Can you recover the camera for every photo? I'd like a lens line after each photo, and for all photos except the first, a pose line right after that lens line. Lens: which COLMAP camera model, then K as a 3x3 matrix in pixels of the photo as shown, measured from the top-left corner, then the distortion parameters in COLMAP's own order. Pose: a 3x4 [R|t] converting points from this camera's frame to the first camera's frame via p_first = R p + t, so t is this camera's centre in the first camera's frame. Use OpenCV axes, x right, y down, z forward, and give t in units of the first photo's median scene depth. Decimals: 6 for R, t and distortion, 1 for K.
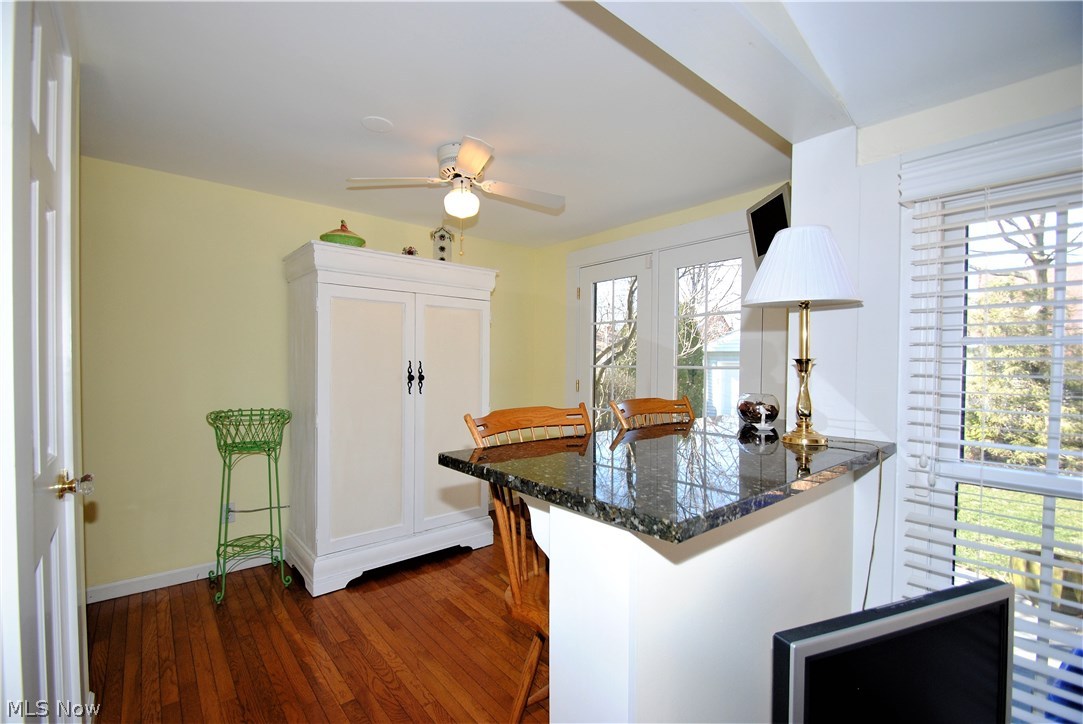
lens RADIAL K [[466.4, 0, 541.5], [0, 466.4, 362.0], [0, 0, 1]] dist [0.000218, 0.000012]
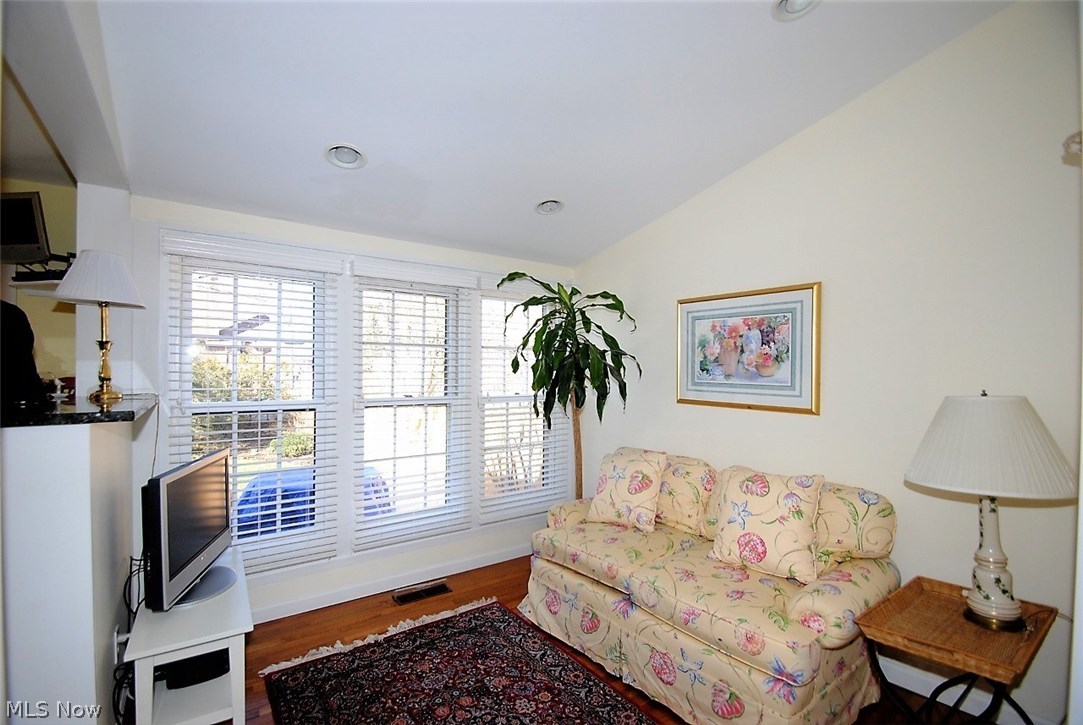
lens RADIAL K [[483.2, 0, 541.5], [0, 483.2, 362.5], [0, 0, 1]] dist [-0.000839, -0.000192]
pose [[0.066100, 0.001618, 0.997812, -0.848187], [0.019486, 0.999806, -0.002912, 0.089299], [-0.997623, 0.019636, 0.066056, -0.460154]]
